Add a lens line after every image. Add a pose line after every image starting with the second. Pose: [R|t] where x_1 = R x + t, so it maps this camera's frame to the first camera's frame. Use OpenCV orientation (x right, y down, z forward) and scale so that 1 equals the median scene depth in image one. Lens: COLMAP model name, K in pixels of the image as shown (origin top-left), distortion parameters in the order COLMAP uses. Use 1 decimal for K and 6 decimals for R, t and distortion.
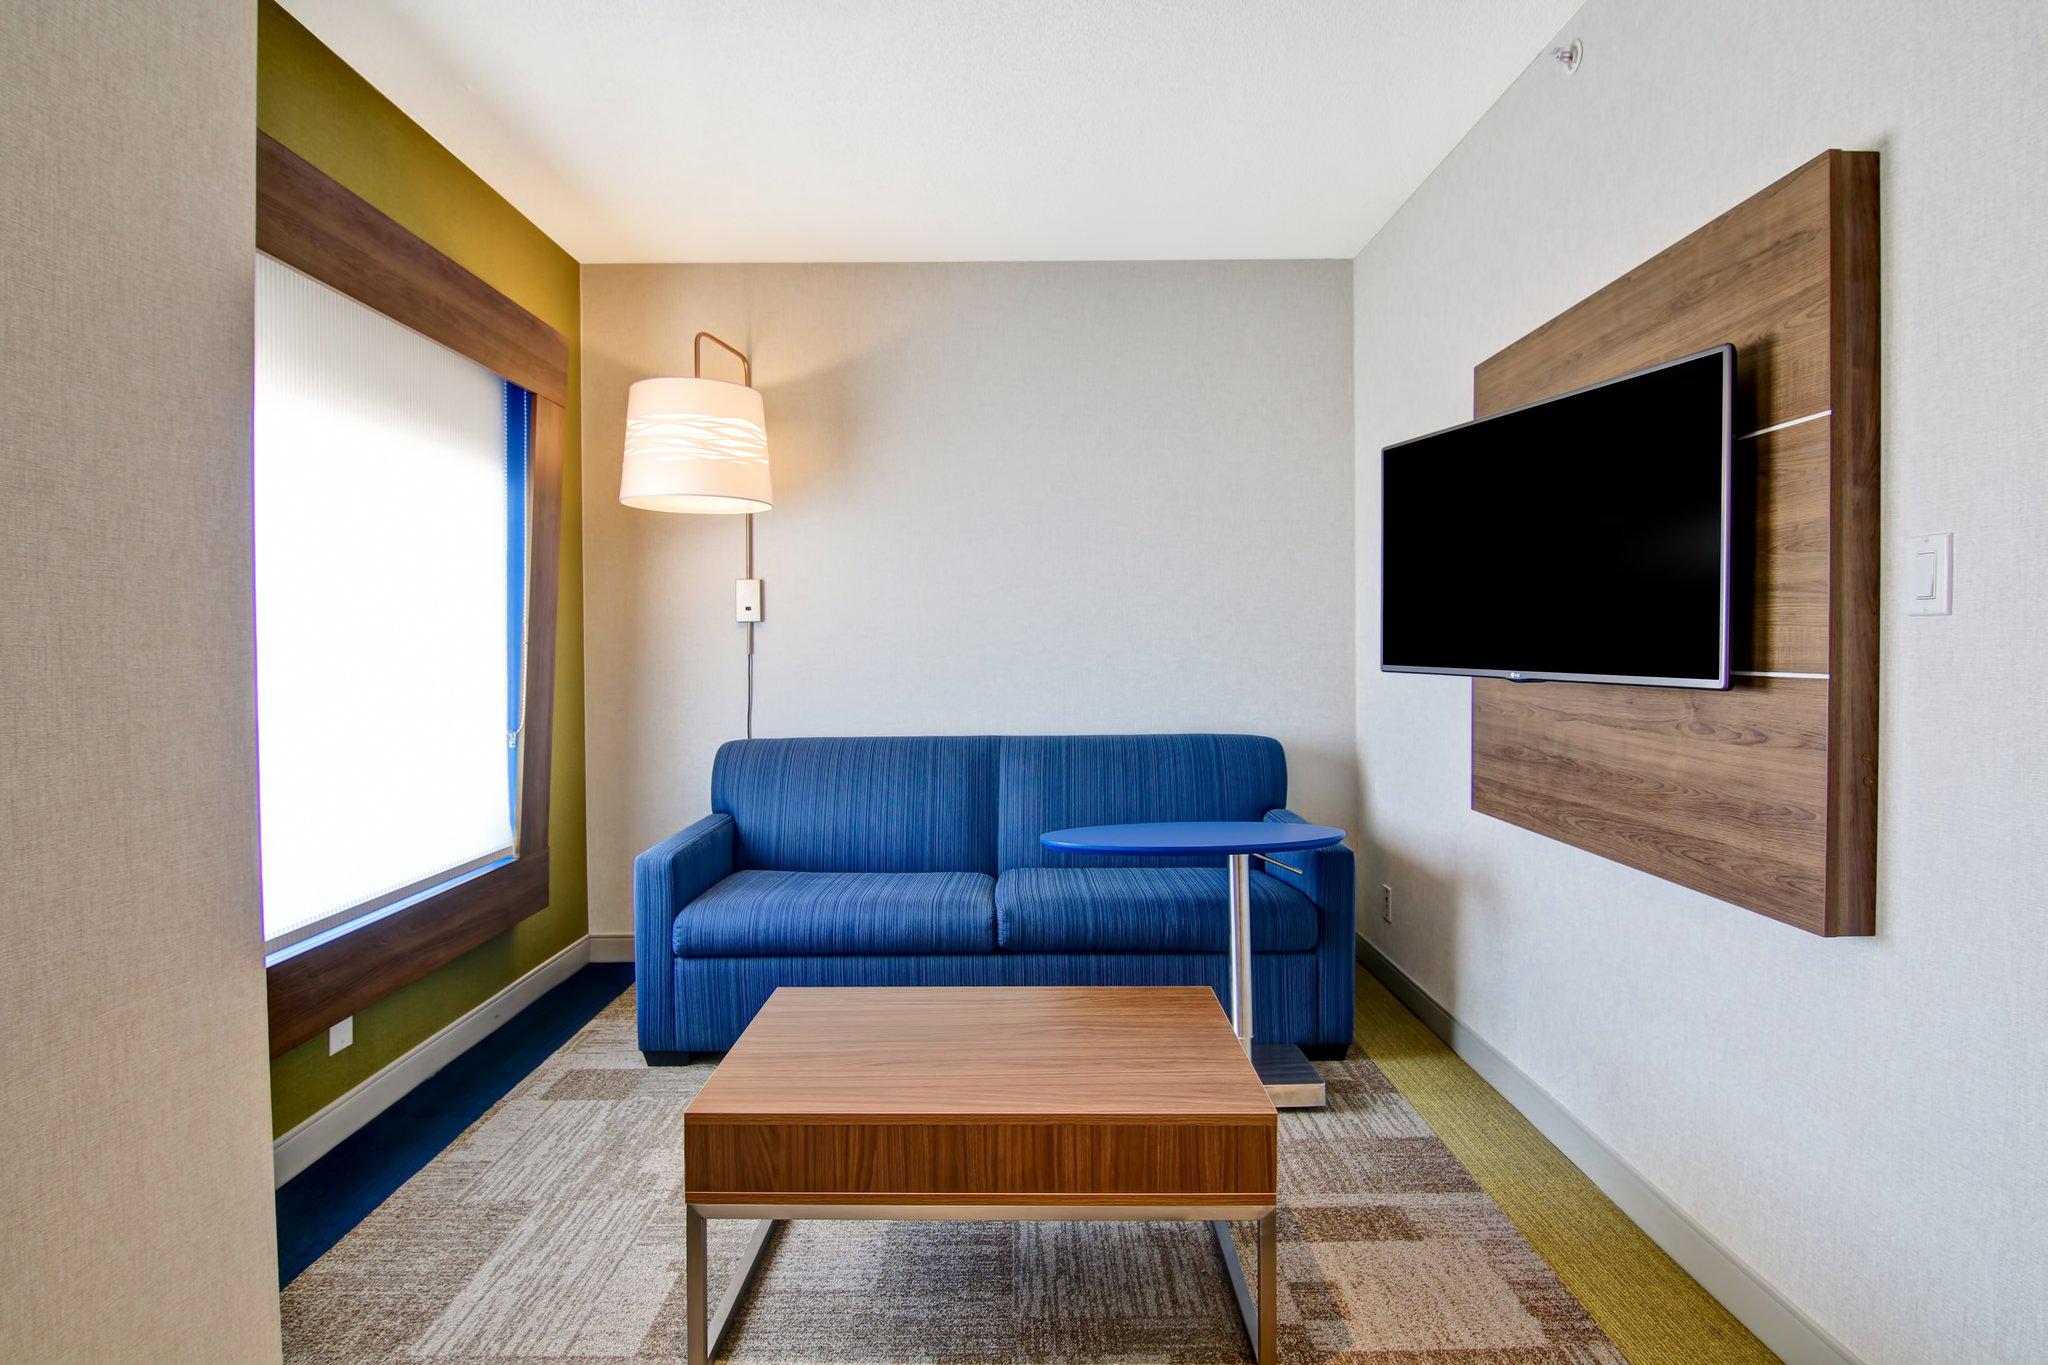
lens RADIAL K [[1041.8, 0, 1063.5], [0, 1041.8, 661.5], [0, 0, 1]] dist [0.004824, -0.024376]
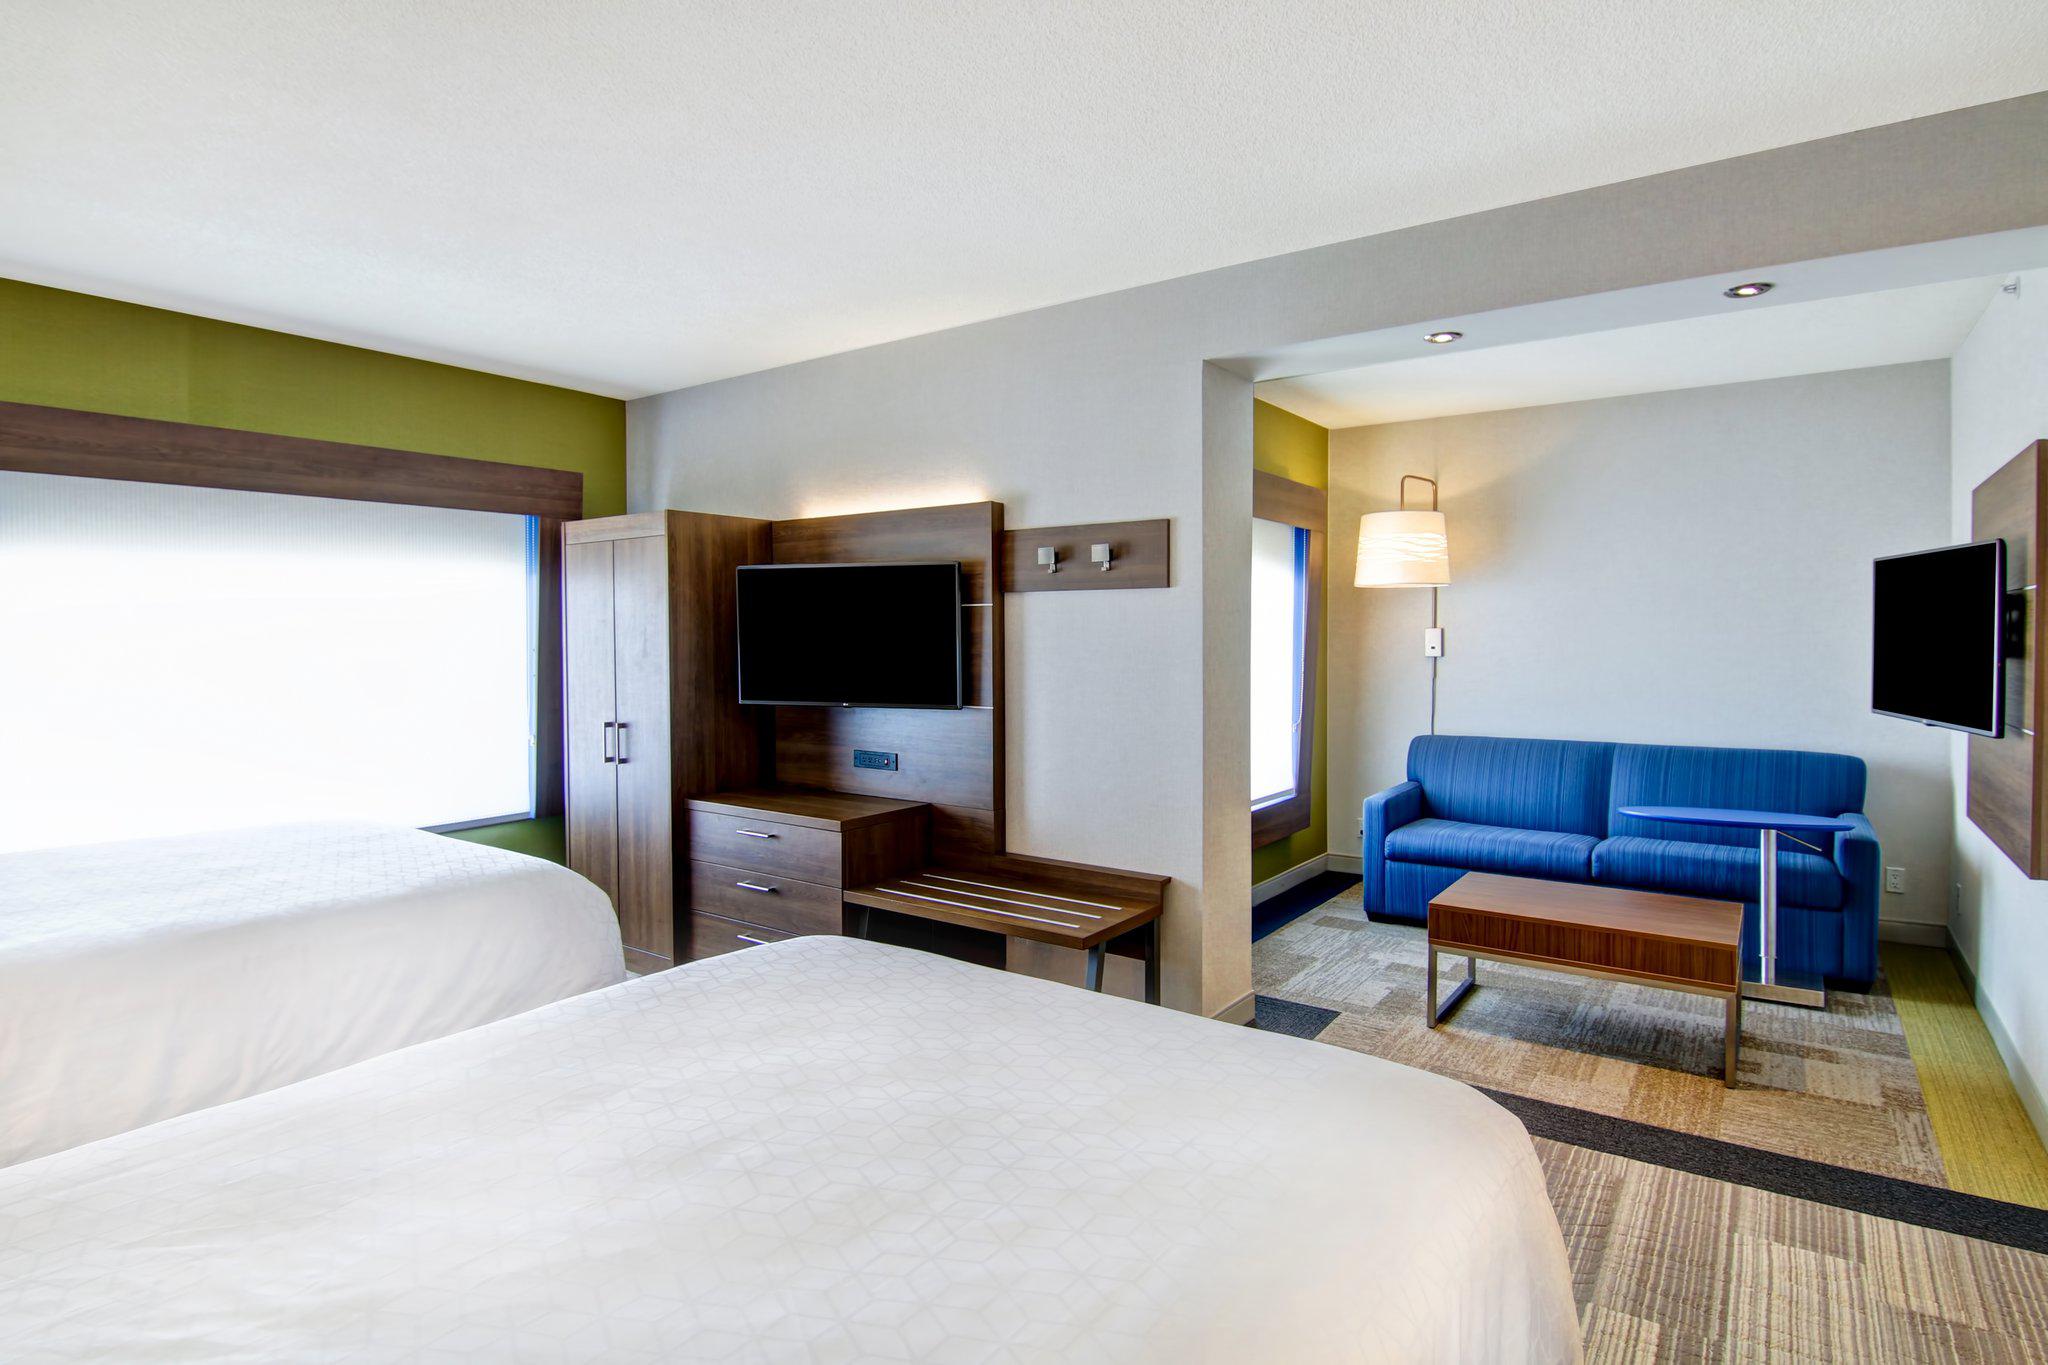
lens RADIAL K [[1041.8, 0, 1063.5], [0, 1041.8, 661.5], [0, 0, 1]] dist [0.004824, -0.024376]
pose [[0.803002, 0.015161, -0.595784, 0.205896], [-0.011672, 0.999885, 0.009713, -0.049283], [0.595862, -0.000846, 0.803086, -0.654314]]
